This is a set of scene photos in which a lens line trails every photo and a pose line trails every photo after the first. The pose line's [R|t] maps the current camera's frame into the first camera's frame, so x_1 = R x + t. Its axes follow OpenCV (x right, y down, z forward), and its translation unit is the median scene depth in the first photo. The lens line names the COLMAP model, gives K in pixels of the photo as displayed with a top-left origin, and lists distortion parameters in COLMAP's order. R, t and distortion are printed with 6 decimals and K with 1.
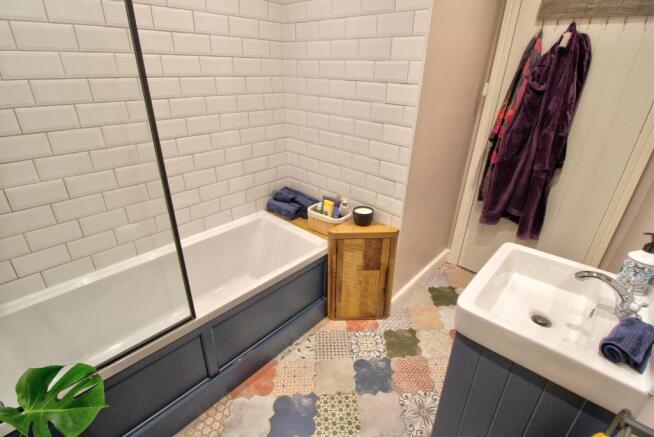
lens RADIAL K [[301.2, 0, 326.8], [0, 301.2, 215.4], [0, 0, 1]] dist [-0.021530, -0.000787]
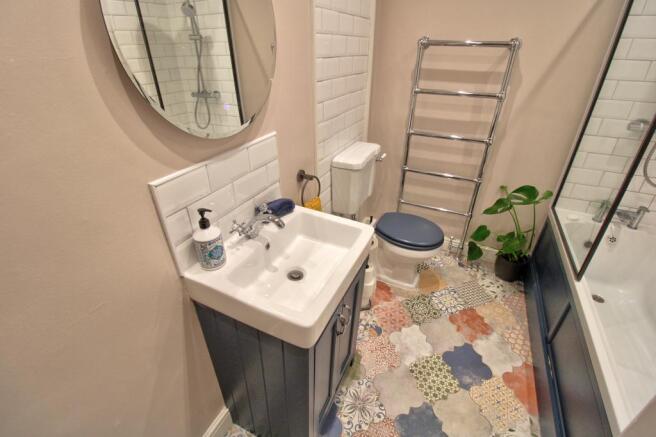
lens RADIAL K [[302.1, 0, 327.8], [0, 302.1, 215.4], [0, 0, 1]] dist [-0.021530, -0.000787]
pose [[-0.954105, 0.134807, -0.267415, 0.591325], [-0.142453, 0.581159, 0.801225, -0.462842], [0.263422, 0.802547, -0.535283, 0.980192]]
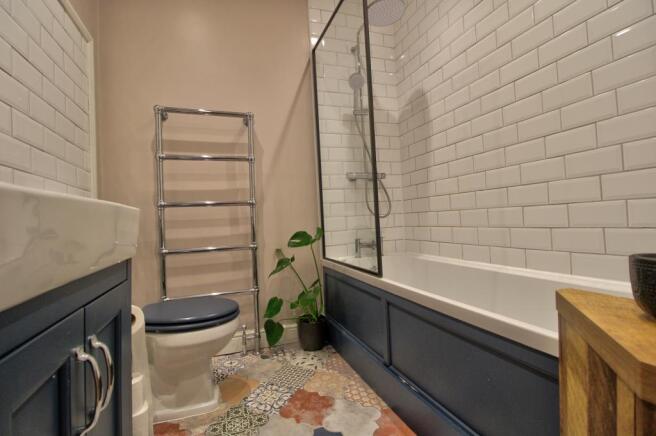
lens RADIAL K [[302.1, 0, 327.8], [0, 302.1, 214.9], [0, 0, 1]] dist [-0.021530, -0.000787]
pose [[-0.451105, -0.008773, -0.892428, 0.533609], [-0.352924, 0.920198, 0.169351, 0.010834], [0.819725, 0.391354, -0.418202, 1.032642]]
